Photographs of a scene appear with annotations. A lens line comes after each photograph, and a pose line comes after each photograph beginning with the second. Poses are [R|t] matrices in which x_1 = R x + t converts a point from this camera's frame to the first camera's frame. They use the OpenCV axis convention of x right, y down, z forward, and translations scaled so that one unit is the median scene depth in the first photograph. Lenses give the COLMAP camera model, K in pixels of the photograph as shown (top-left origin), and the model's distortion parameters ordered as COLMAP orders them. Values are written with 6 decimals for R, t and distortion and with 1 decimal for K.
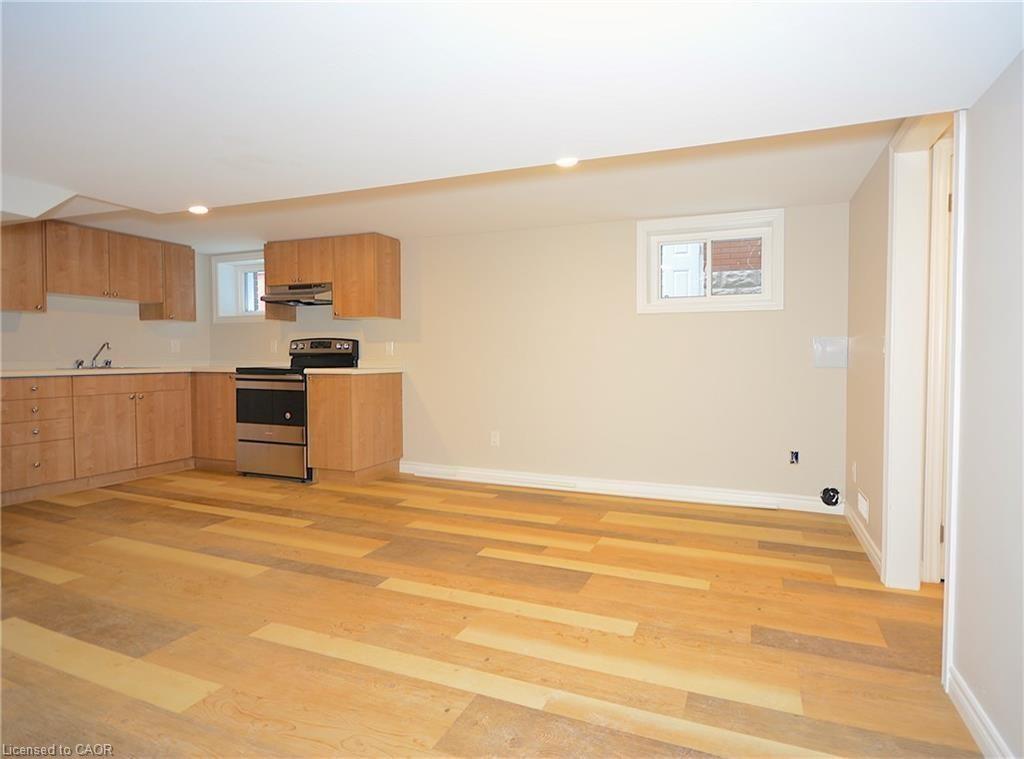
lens RADIAL K [[516.8, 0, 559.3], [0, 516.8, 368.8], [0, 0, 1]] dist [0.002608, -0.003323]
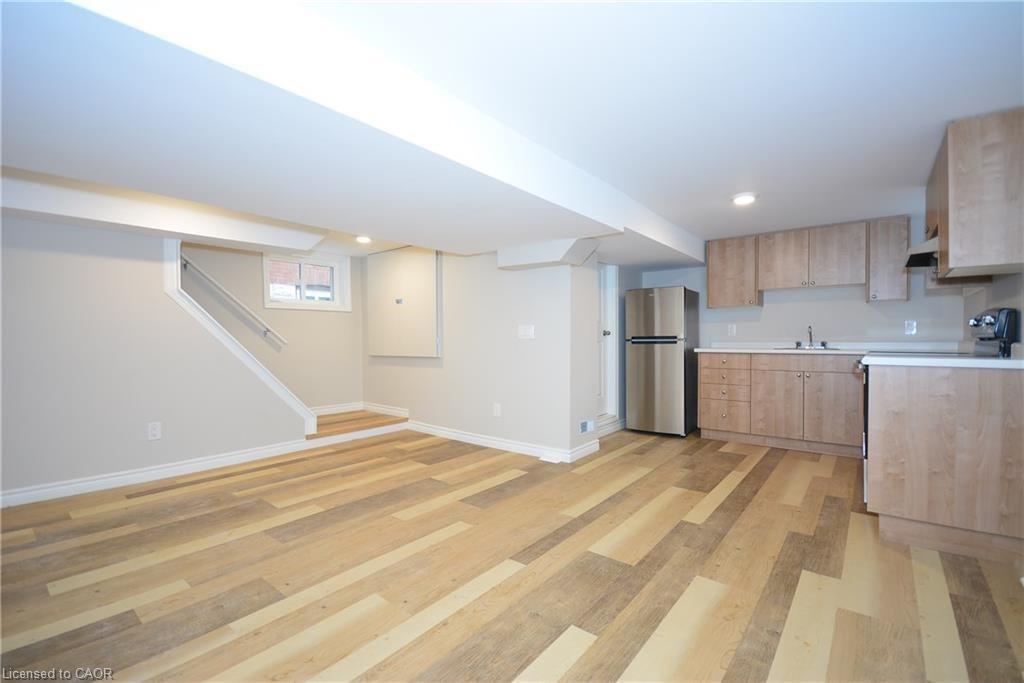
lens RADIAL K [[439.4, 0, 502.2], [0, 439.4, 349.4], [0, 0, 1]] dist [-0.004302, -0.001263]
pose [[-0.317252, 0.021213, -0.948104, 0.288091], [-0.021628, 0.999328, 0.029596, -0.015302], [0.948095, 0.029895, -0.316580, 0.758421]]
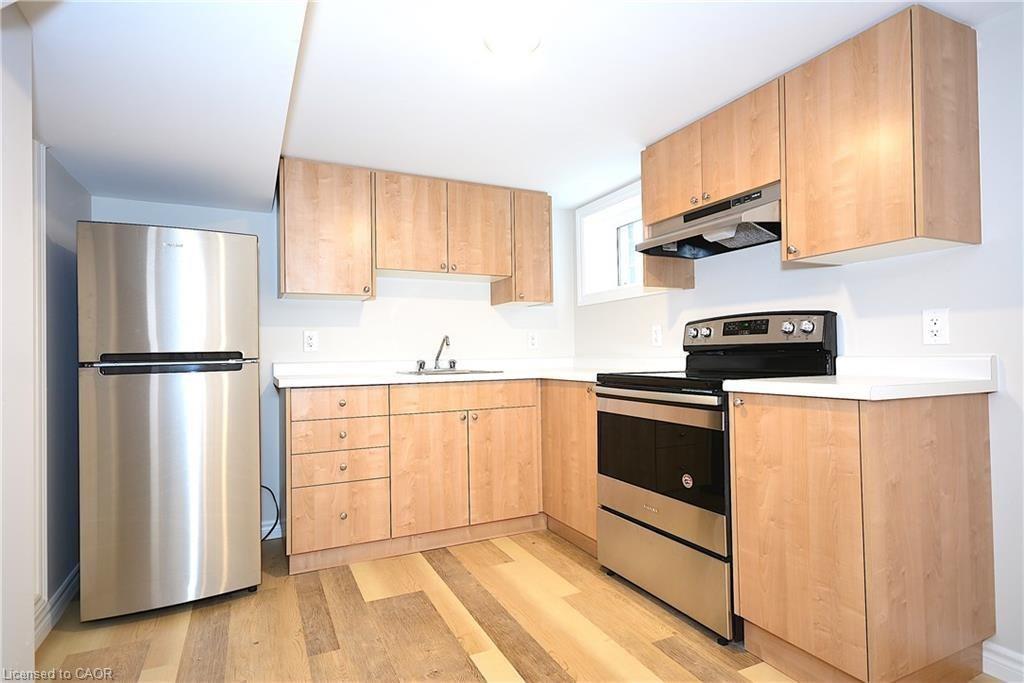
lens RADIAL K [[546.2, 0, 517.4], [0, 546.2, 346.6], [0, 0, 1]] dist [0.019536, -0.001347]
pose [[0.729312, -0.021127, -0.683855, -0.327309], [-0.003757, 0.999384, -0.034882, -0.011777], [0.684171, 0.028009, 0.728784, 0.589663]]
